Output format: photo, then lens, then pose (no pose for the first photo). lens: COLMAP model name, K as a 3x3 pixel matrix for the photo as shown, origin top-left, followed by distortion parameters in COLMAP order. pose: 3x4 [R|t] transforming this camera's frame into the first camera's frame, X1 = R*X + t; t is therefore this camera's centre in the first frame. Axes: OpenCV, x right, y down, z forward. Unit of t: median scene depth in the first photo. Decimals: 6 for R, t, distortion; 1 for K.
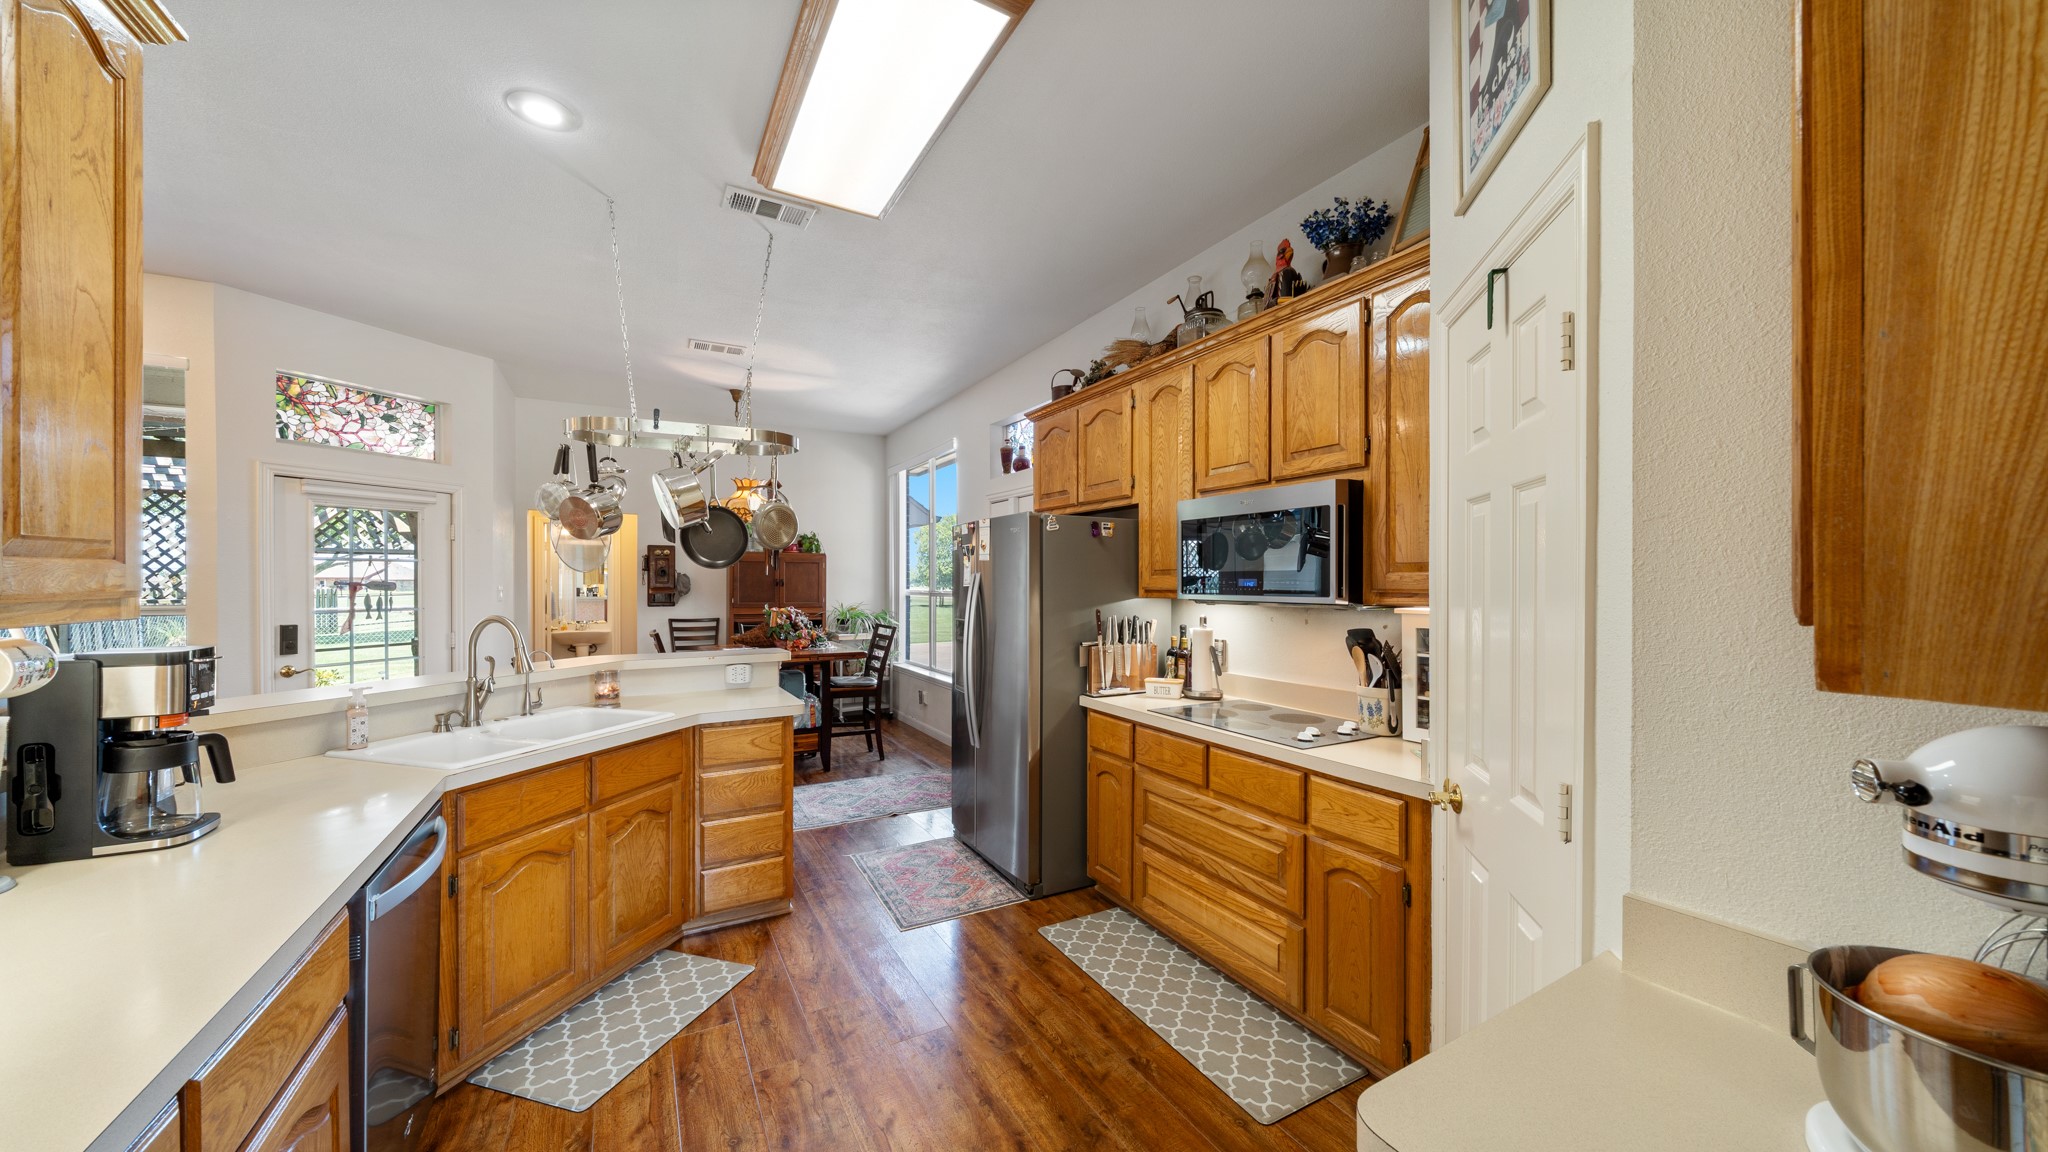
lens RADIAL K [[701.9, 0, 1016.9], [0, 701.9, 589.2], [0, 0, 1]] dist [-0.010090, -0.000083]
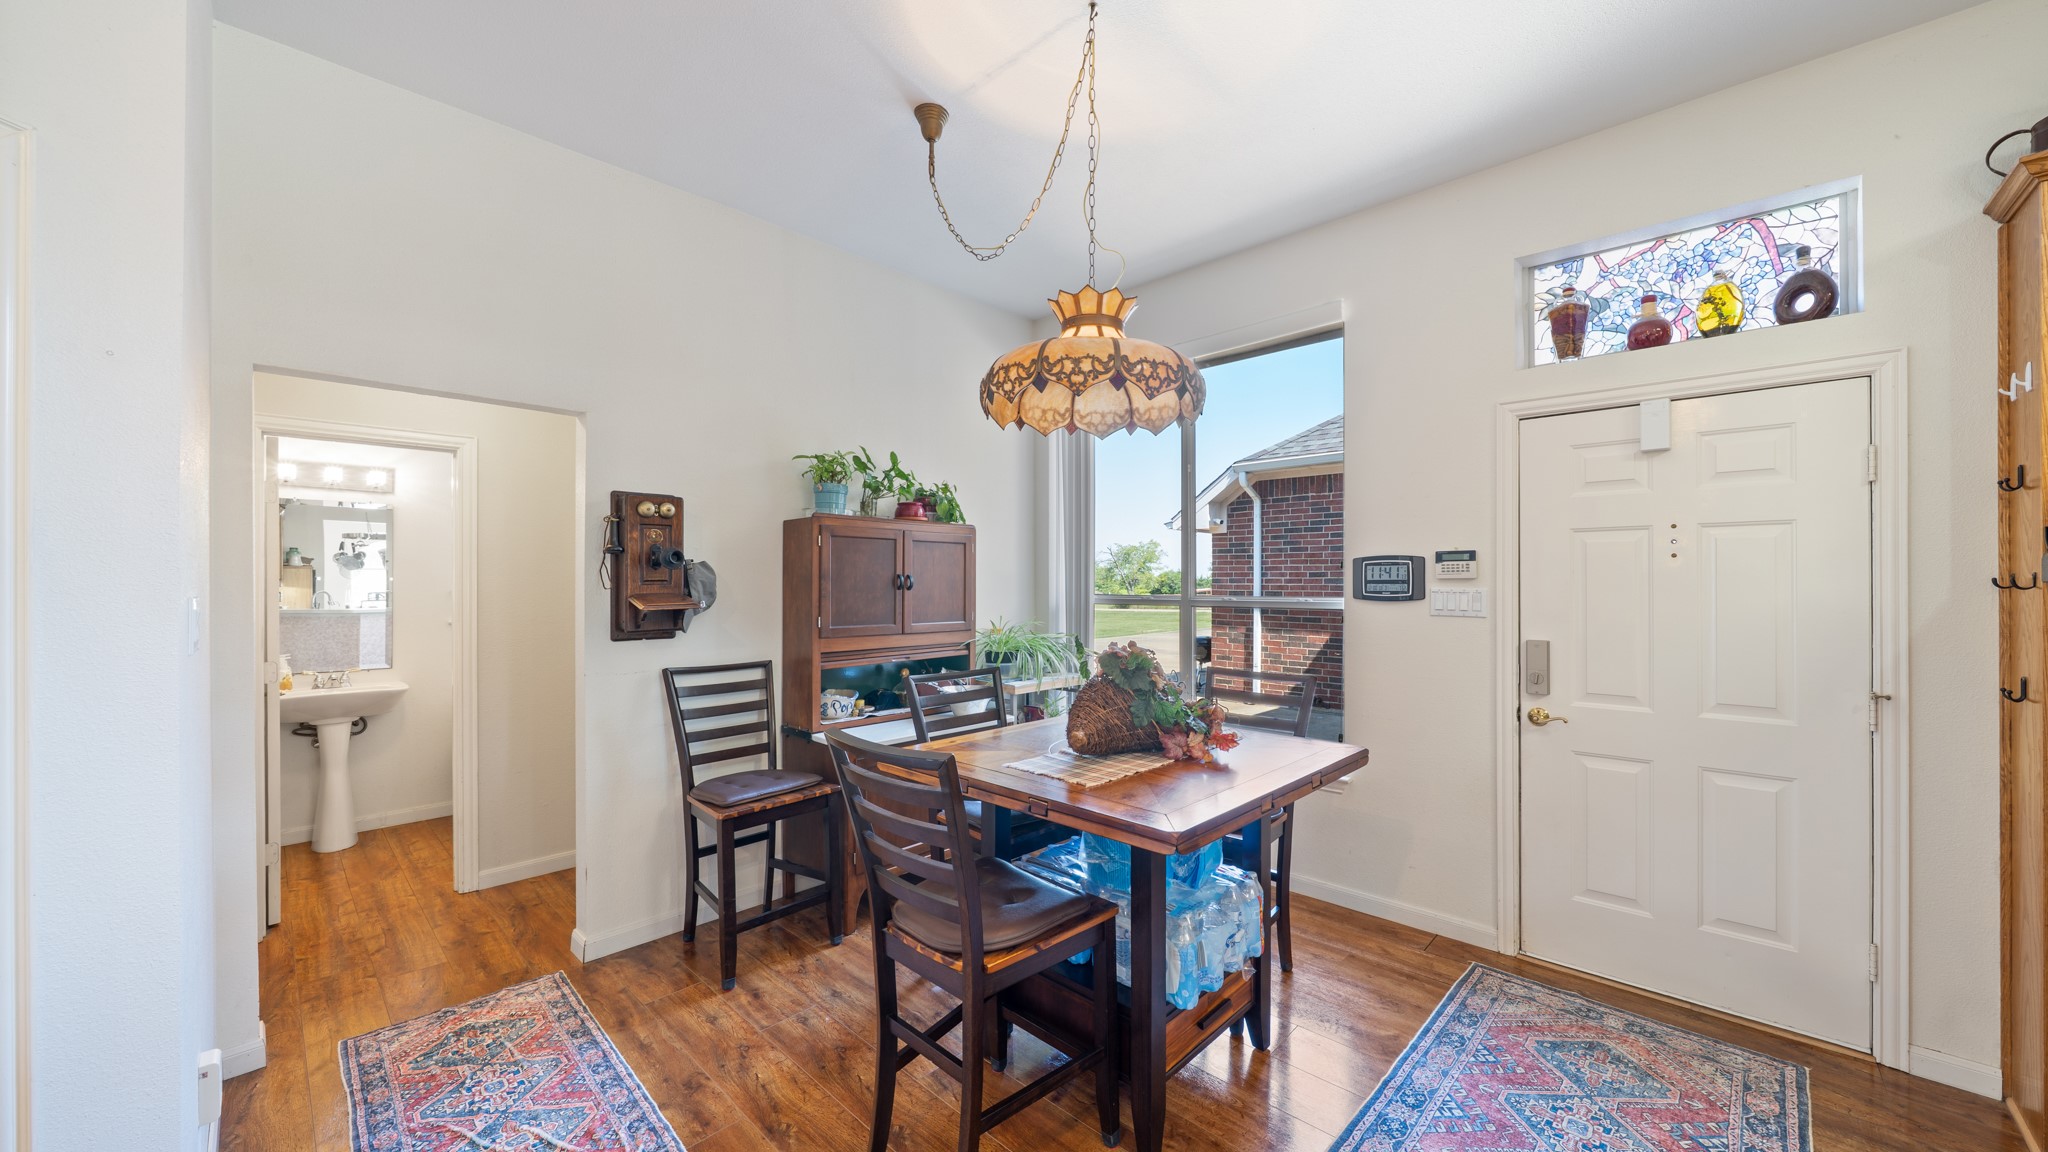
lens RADIAL K [[743.3, 0, 1062.3], [0, 743.3, 580.7], [0, 0, 1]] dist [-0.001544, -0.000066]
pose [[0.952321, -0.001229, 0.305094, -0.406140], [0.002446, 0.999991, -0.003606, -0.008660], [-0.305087, 0.004180, 0.952315, 0.502539]]
